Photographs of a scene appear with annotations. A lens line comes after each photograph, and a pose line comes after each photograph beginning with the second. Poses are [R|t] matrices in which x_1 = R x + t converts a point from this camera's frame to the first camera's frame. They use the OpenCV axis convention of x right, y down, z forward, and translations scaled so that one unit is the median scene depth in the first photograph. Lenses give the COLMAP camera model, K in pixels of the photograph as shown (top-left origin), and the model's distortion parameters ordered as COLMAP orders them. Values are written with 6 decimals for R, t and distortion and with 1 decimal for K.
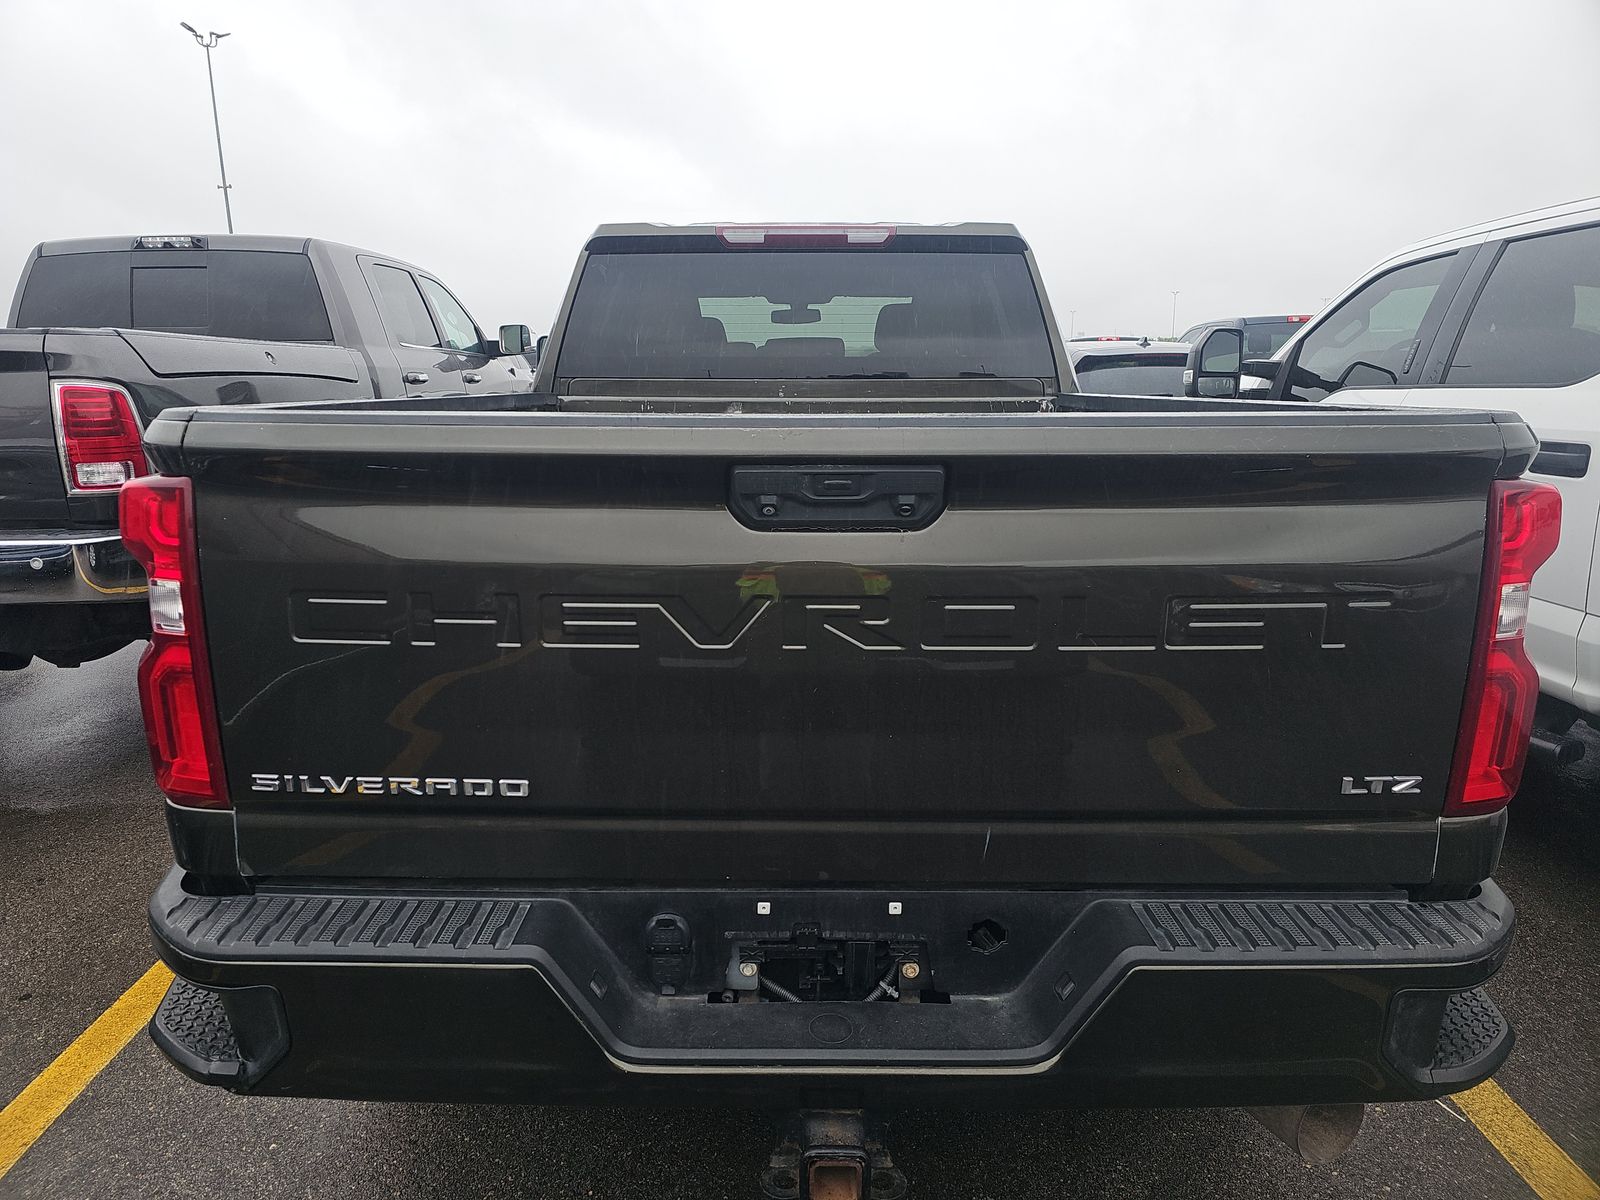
lens RADIAL K [[1052.2, 0, 788.0], [0, 1052.2, 600.1], [0, 0, 1]] dist [0.081799, -0.085208]
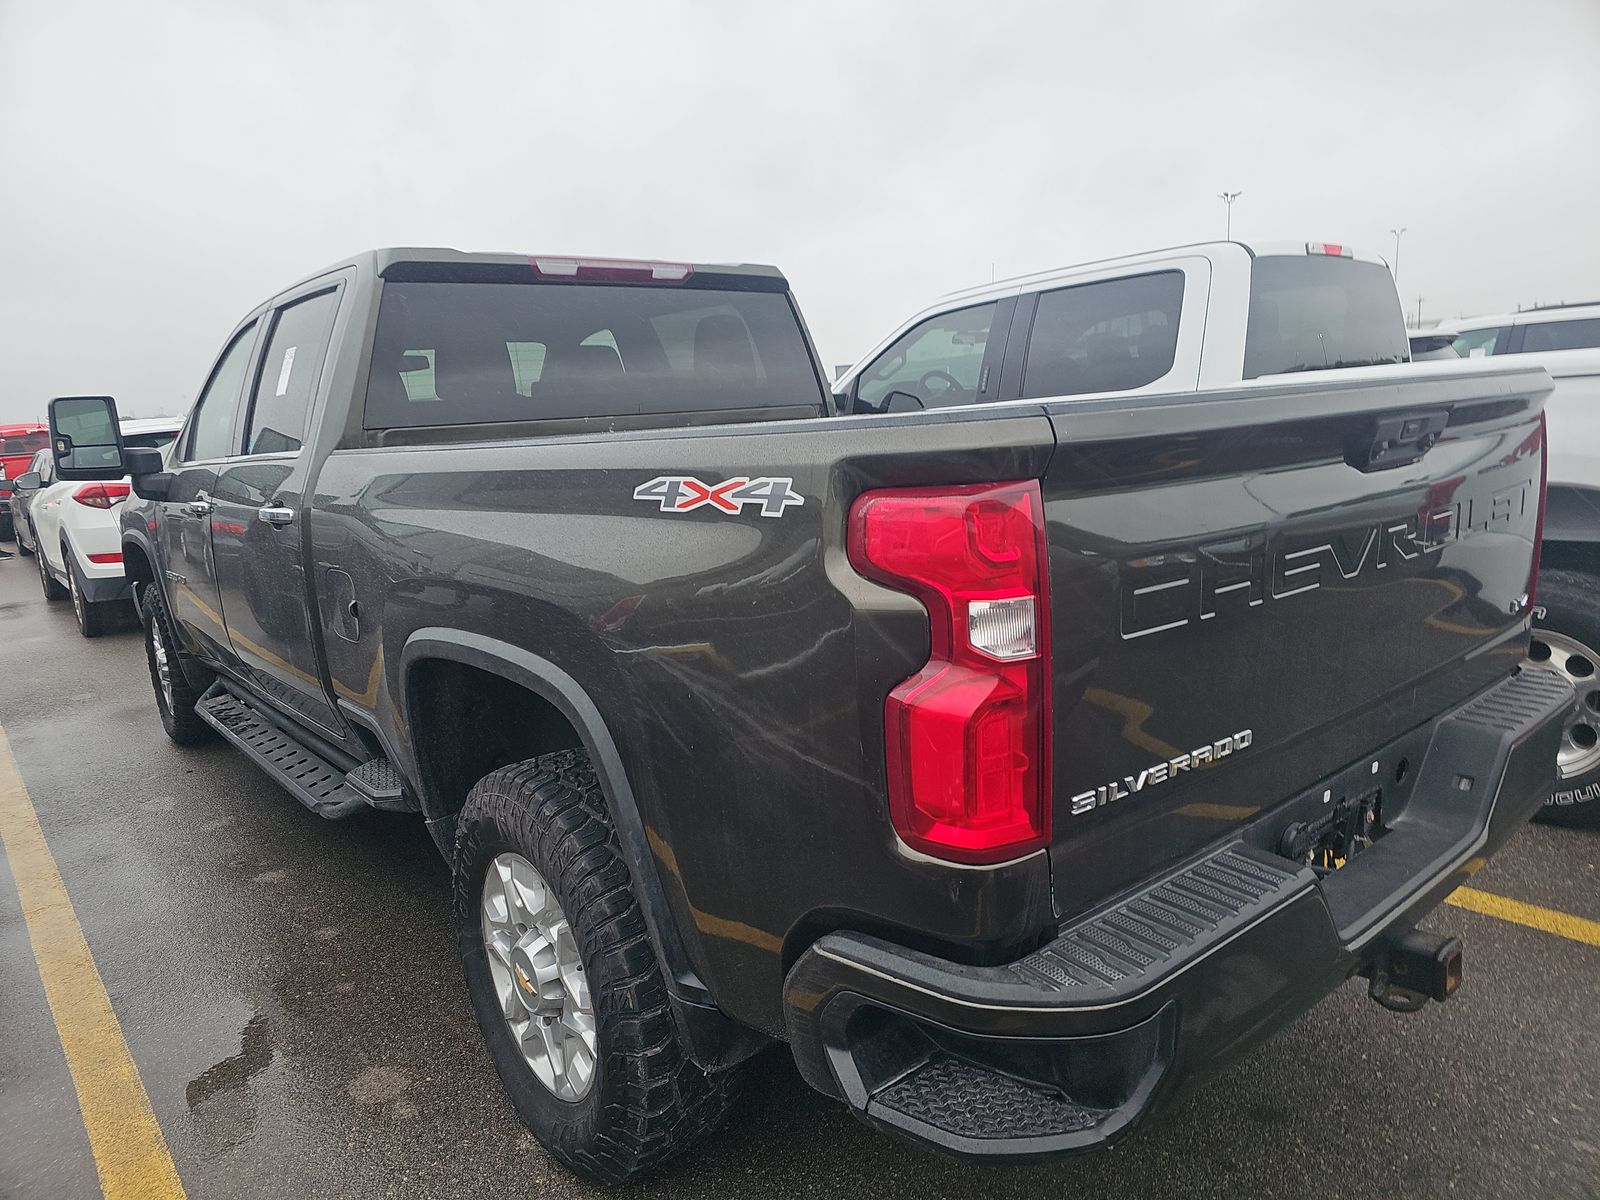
lens RADIAL K [[1052.2, 0, 788.0], [0, 1052.2, 600.1], [0, 0, 1]] dist [0.081799, -0.085208]
pose [[0.764159, -0.161898, 0.624379, -0.518202], [0.197469, 0.980230, 0.012491, -0.026866], [-0.614057, 0.113750, 0.781021, 0.175852]]
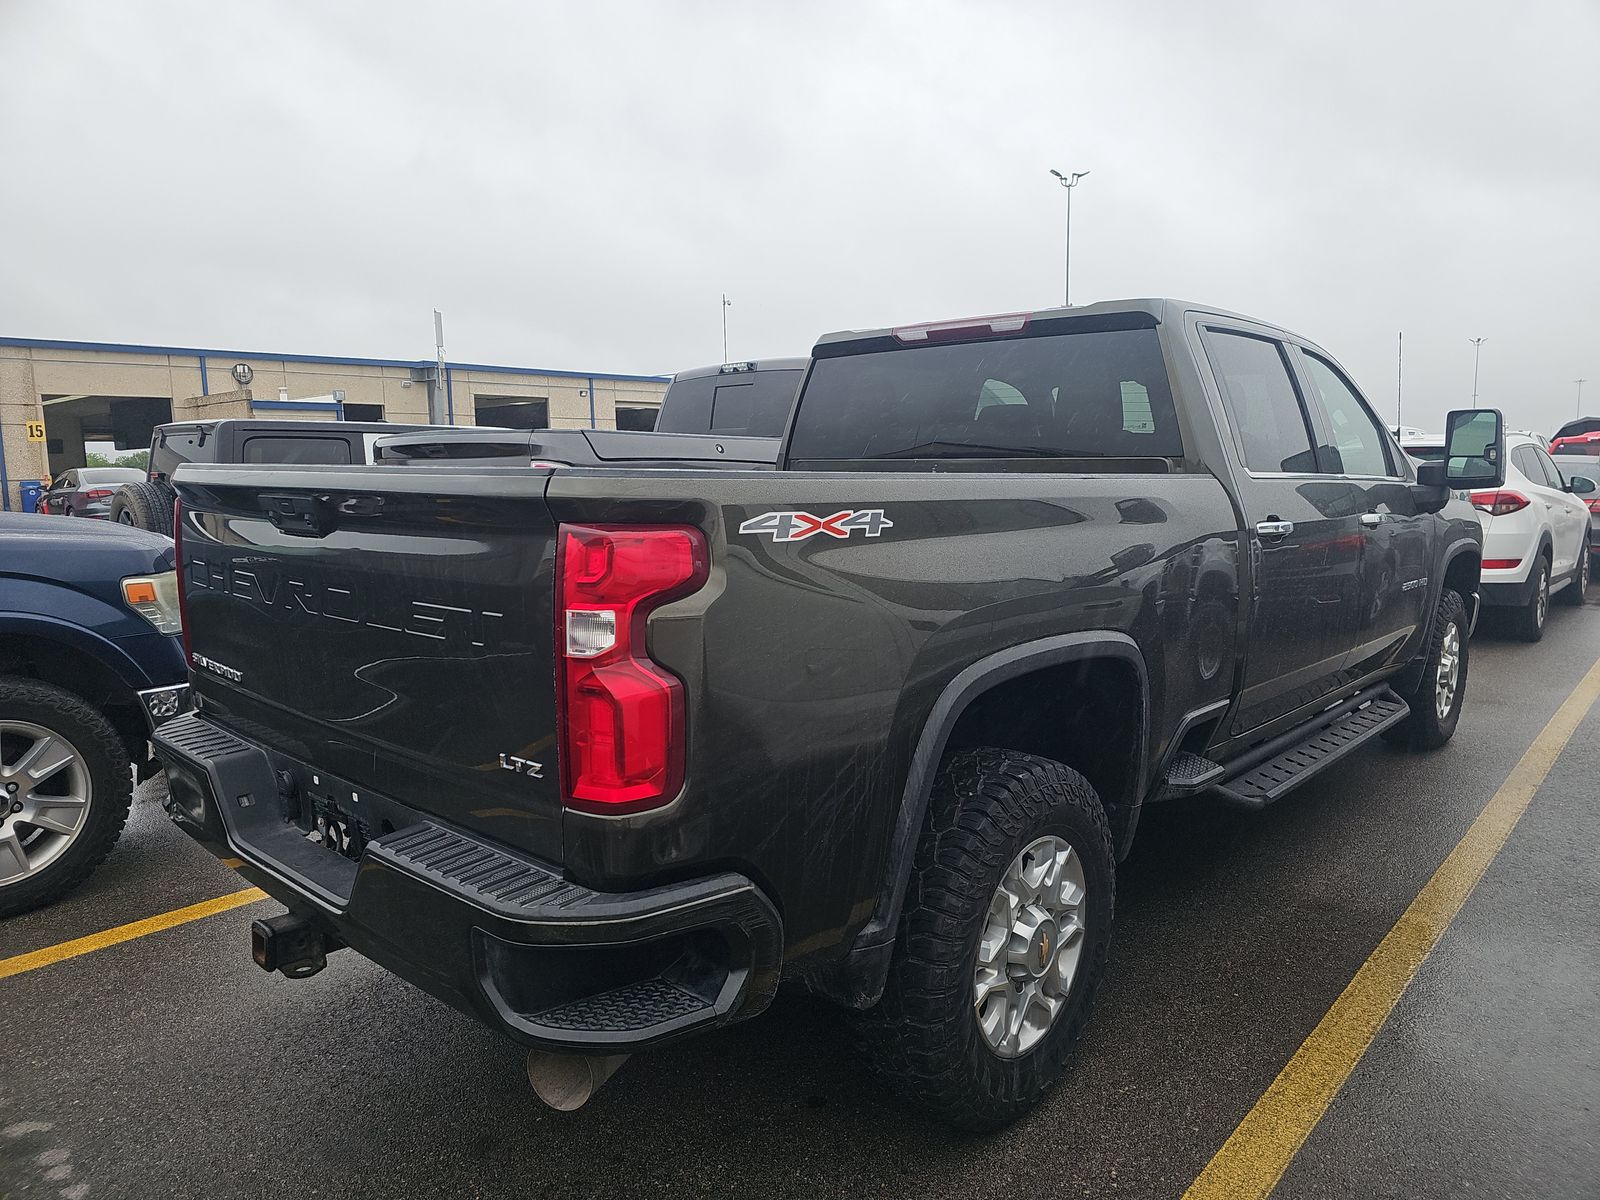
lens RADIAL K [[1052.2, 0, 788.0], [0, 1052.2, 600.1], [0, 0, 1]] dist [0.081799, -0.085208]
pose [[0.742331, 0.086681, -0.664403, 0.632414], [-0.143628, 0.989133, -0.031428, -0.008858], [0.654458, 0.118757, 0.746713, 0.106319]]
